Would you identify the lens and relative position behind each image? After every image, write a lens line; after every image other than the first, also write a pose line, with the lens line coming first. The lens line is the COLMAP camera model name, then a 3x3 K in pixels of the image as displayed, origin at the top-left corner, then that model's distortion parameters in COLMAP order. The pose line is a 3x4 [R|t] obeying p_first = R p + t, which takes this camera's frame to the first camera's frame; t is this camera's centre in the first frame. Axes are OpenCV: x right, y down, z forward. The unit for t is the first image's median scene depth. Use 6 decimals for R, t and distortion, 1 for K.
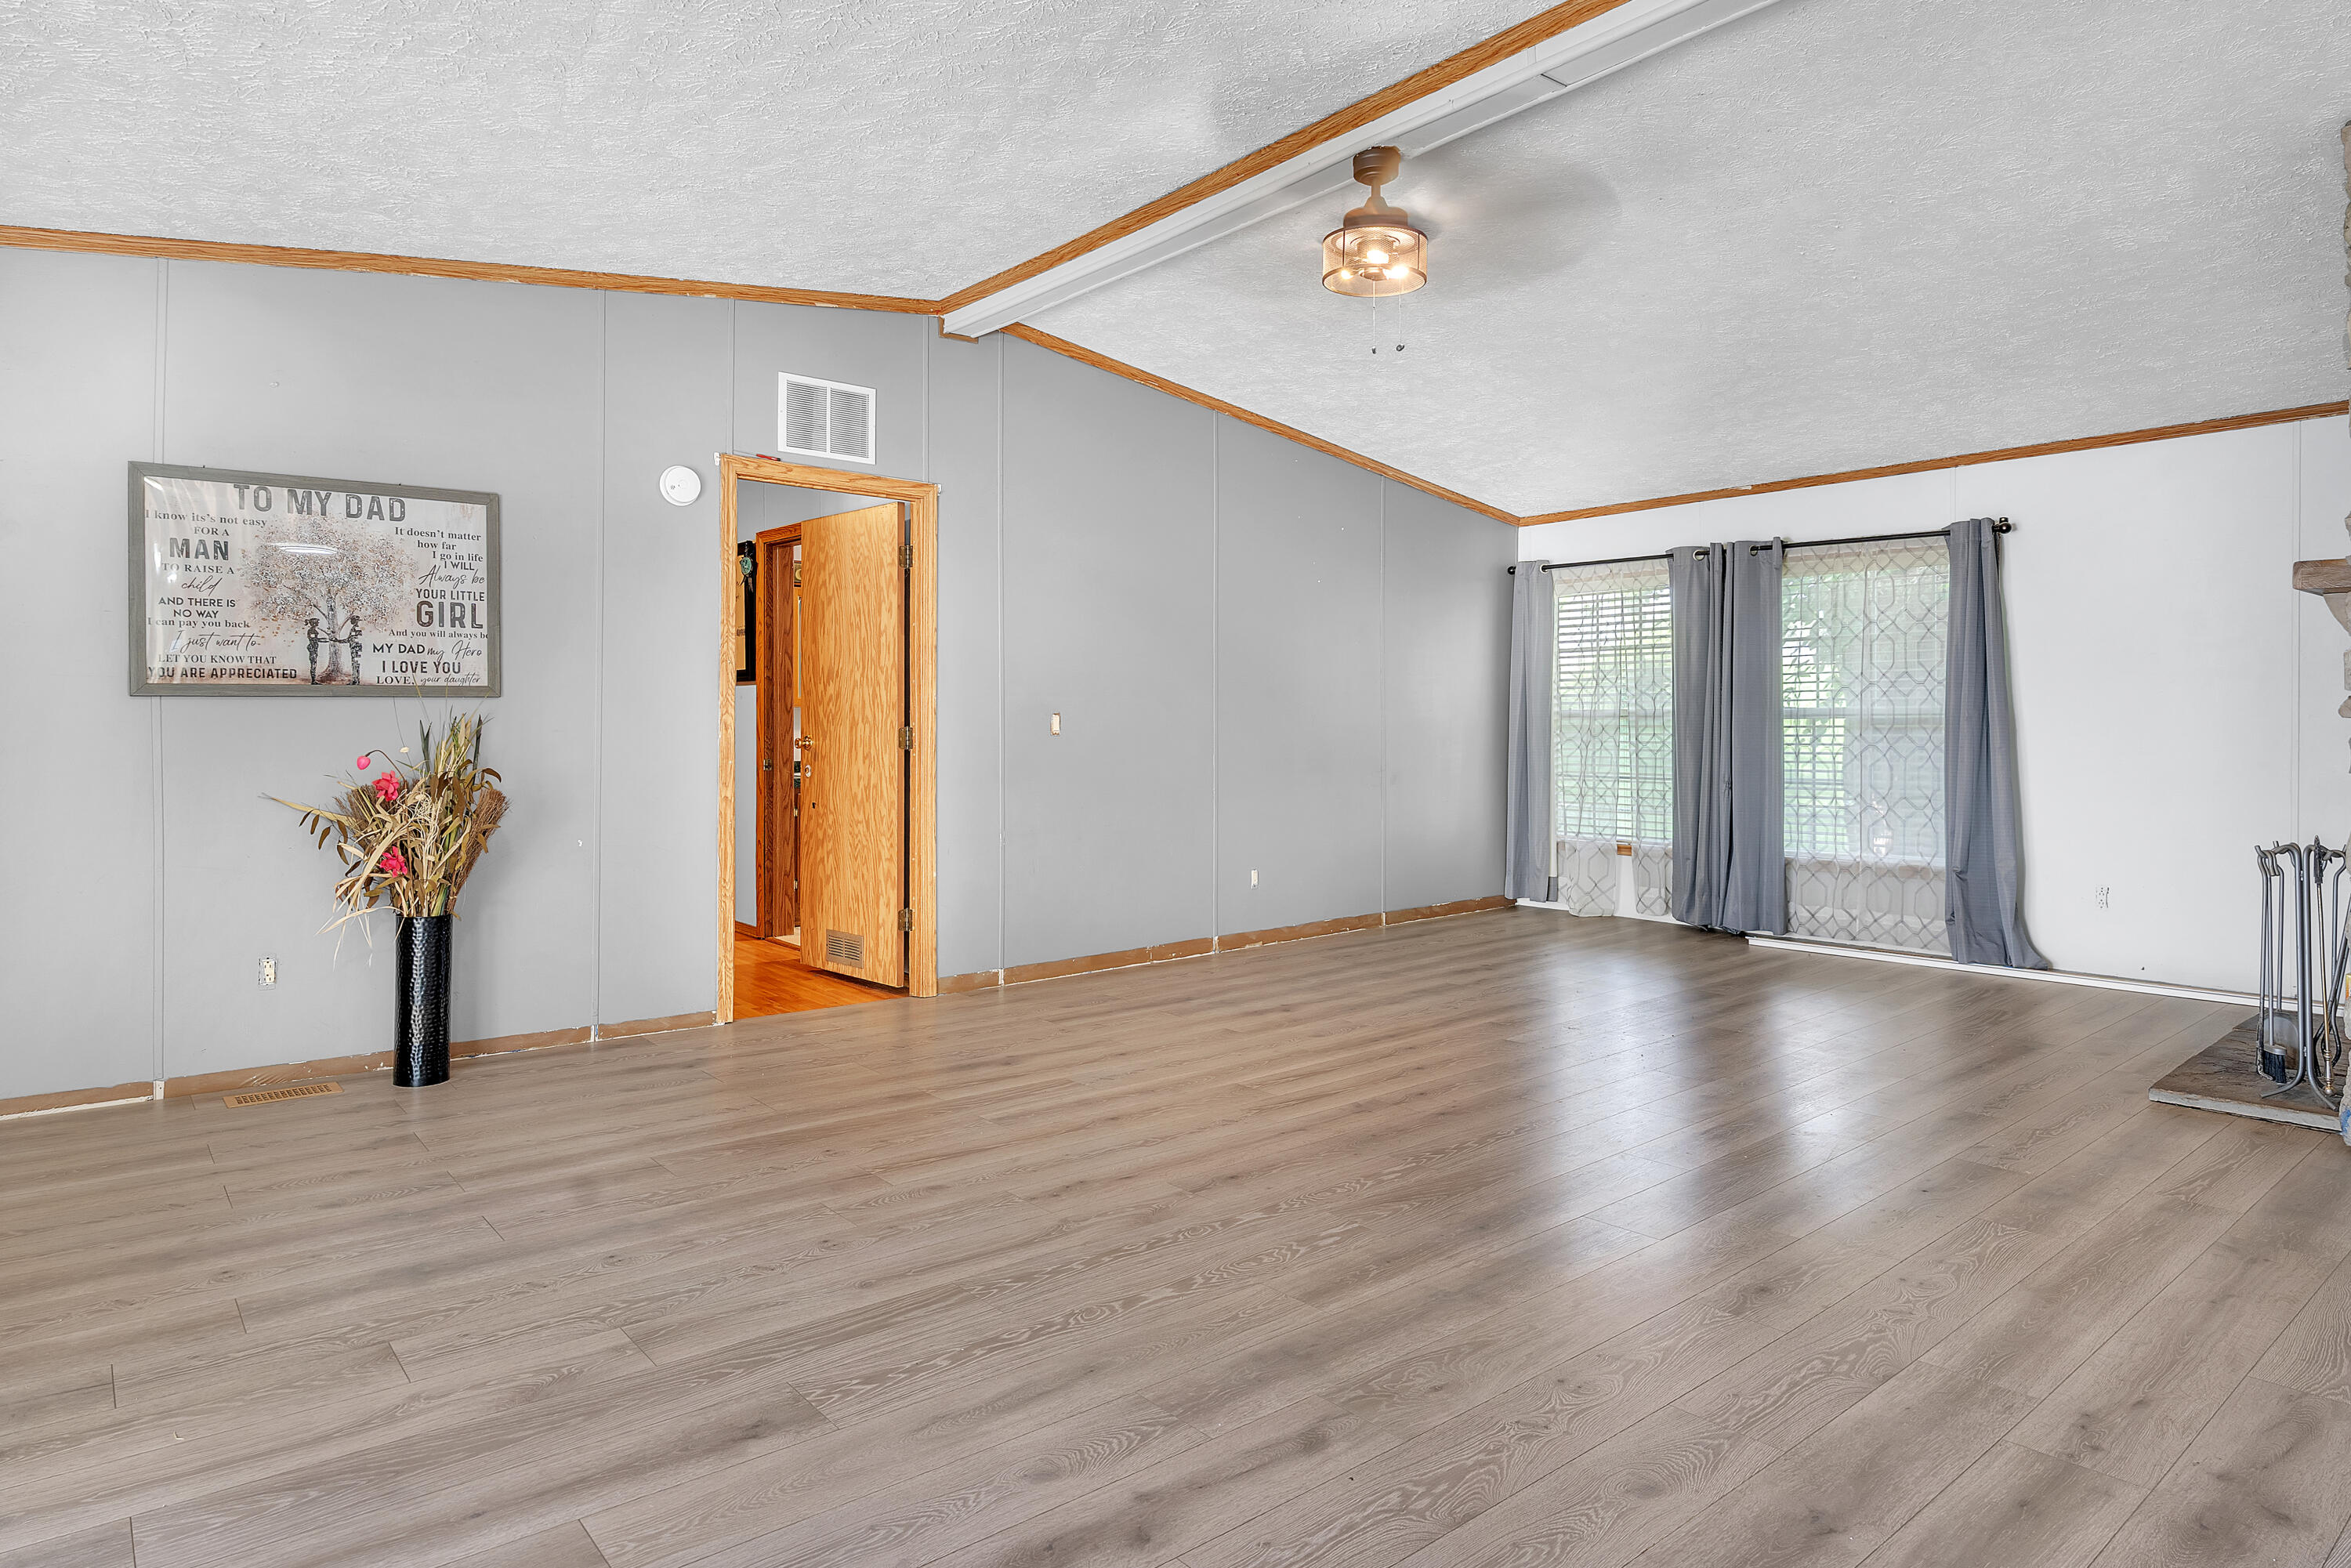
lens RADIAL K [[1345.6, 0, 1172.8], [0, 1345.6, 770.6], [0, 0, 1]] dist [-0.002072, -0.000016]
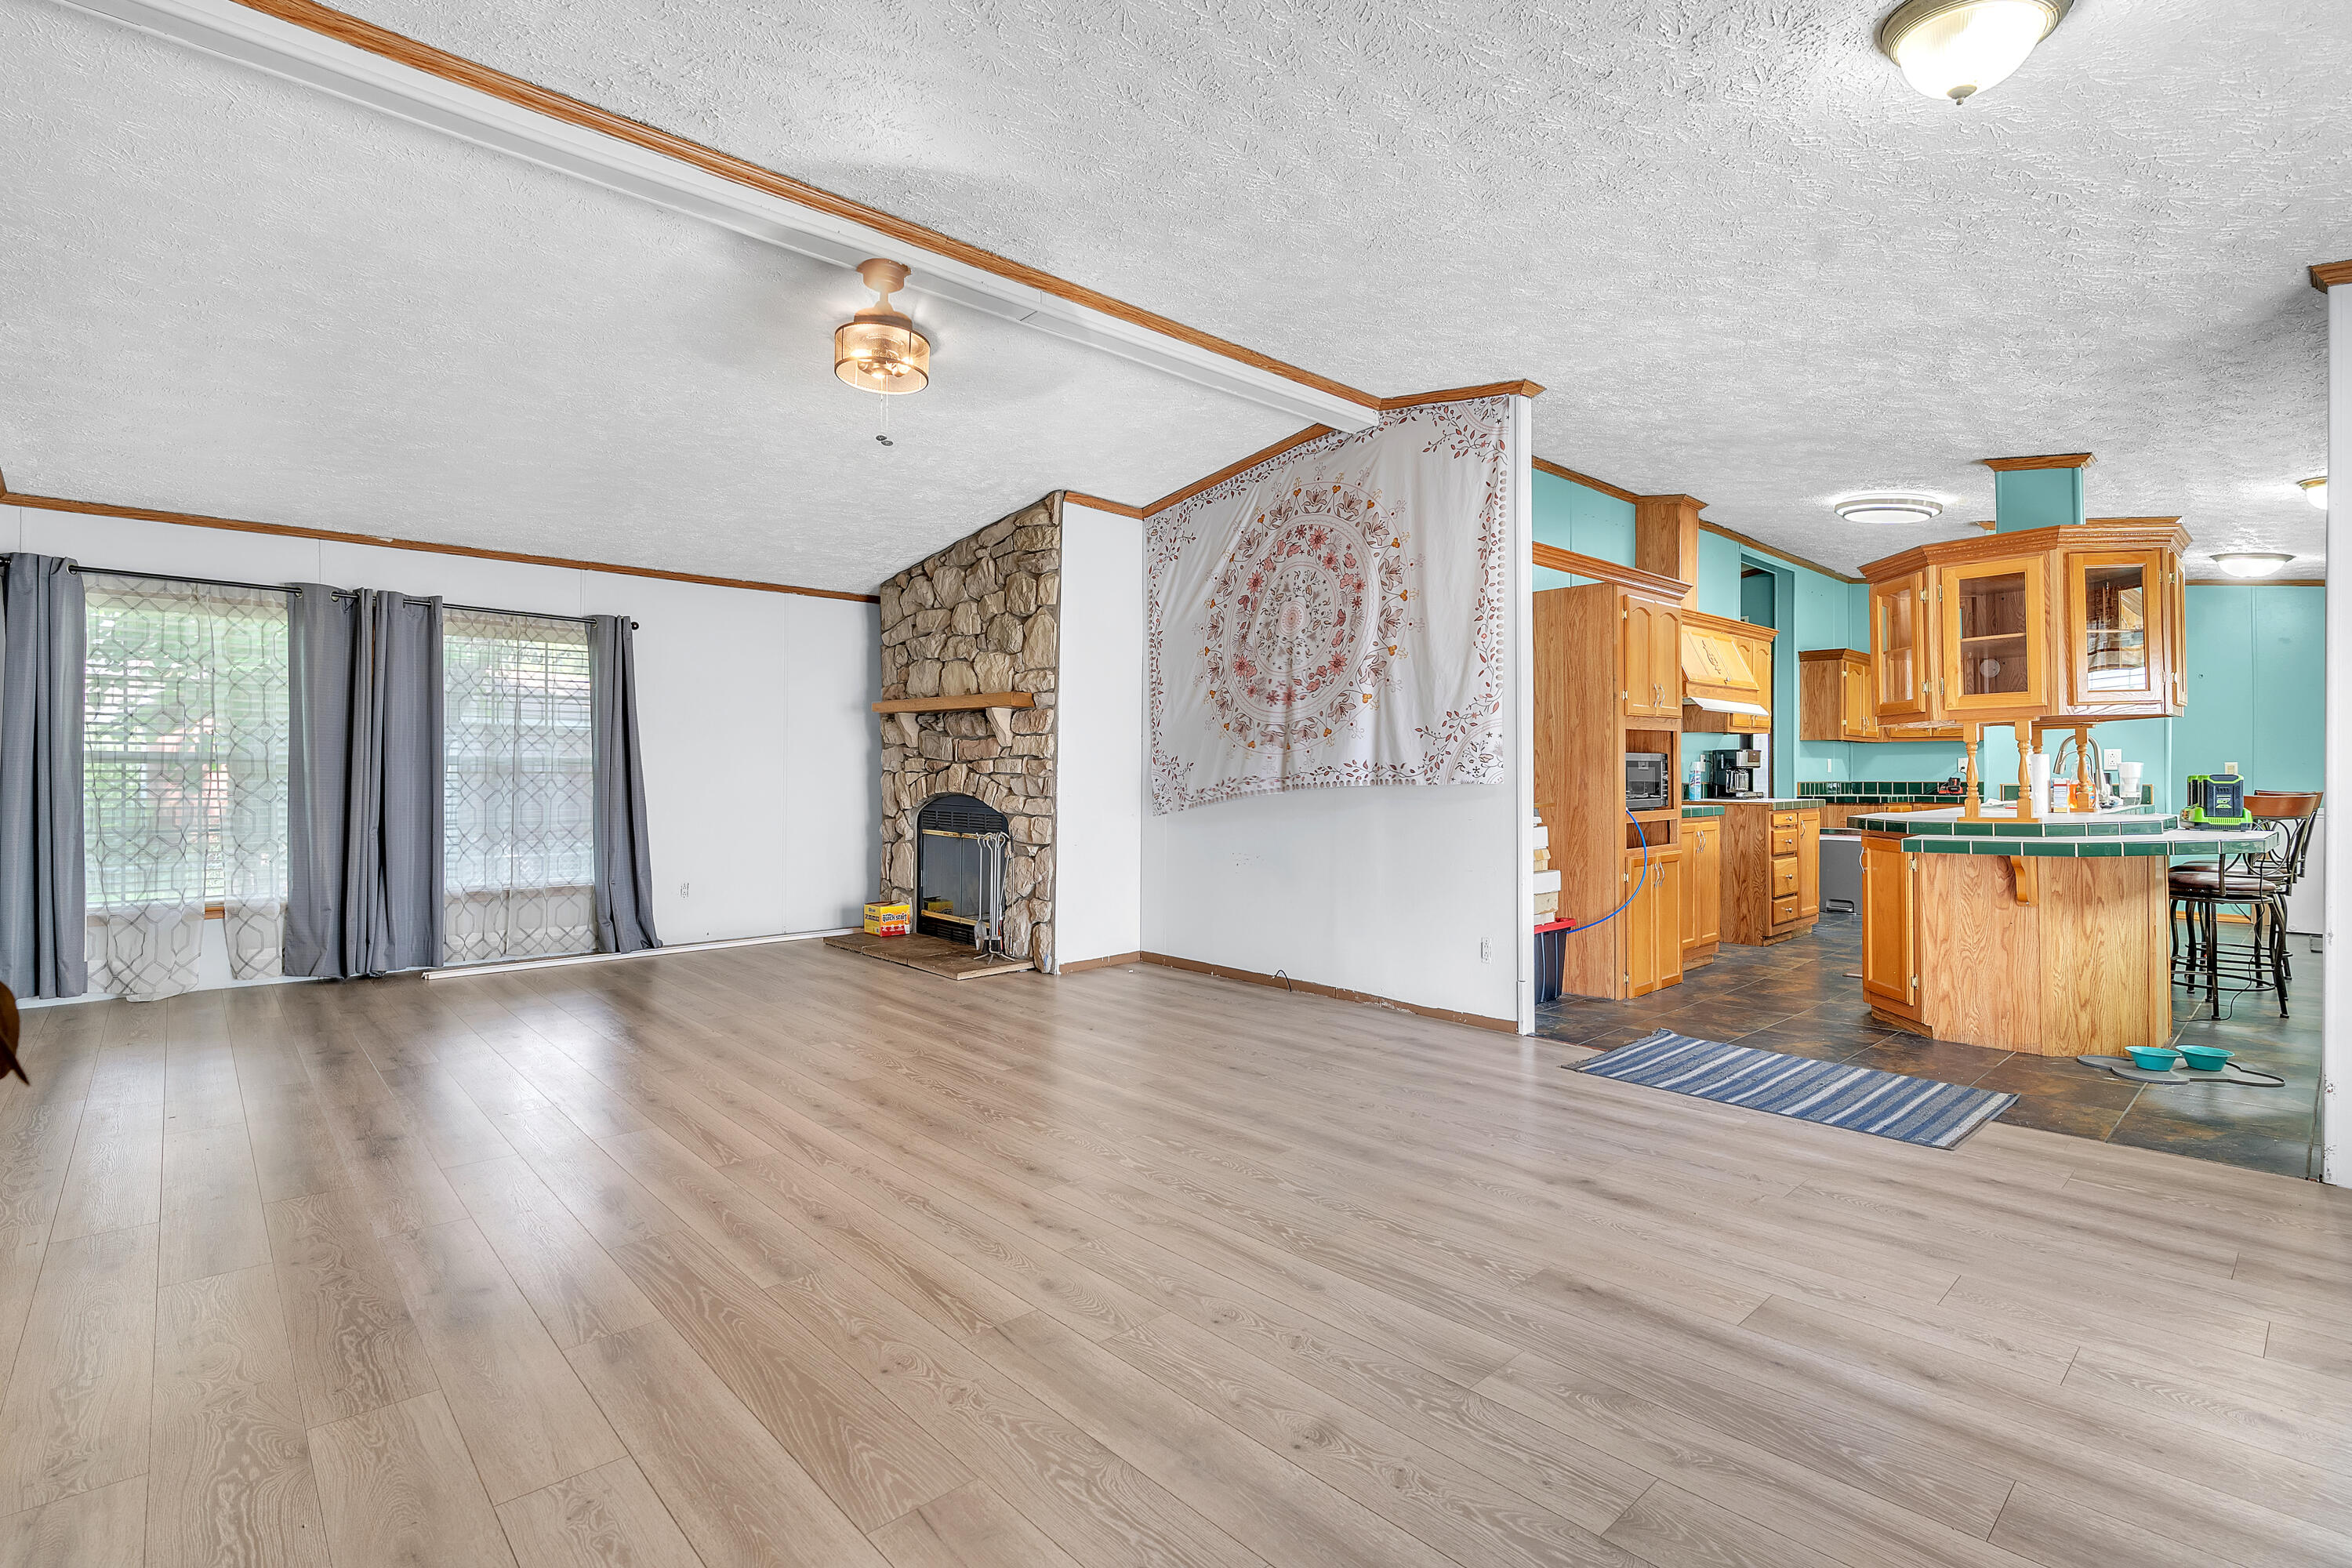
lens RADIAL K [[1085.7, 0, 1170.2], [0, 1085.7, 776.3], [0, 0, 1]] dist [-0.010057, -0.000016]
pose [[-0.040165, -0.001310, 0.999192, -0.860023], [0.030695, 0.999526, 0.002544, -0.026703], [-0.998721, 0.030773, -0.040105, 0.896743]]
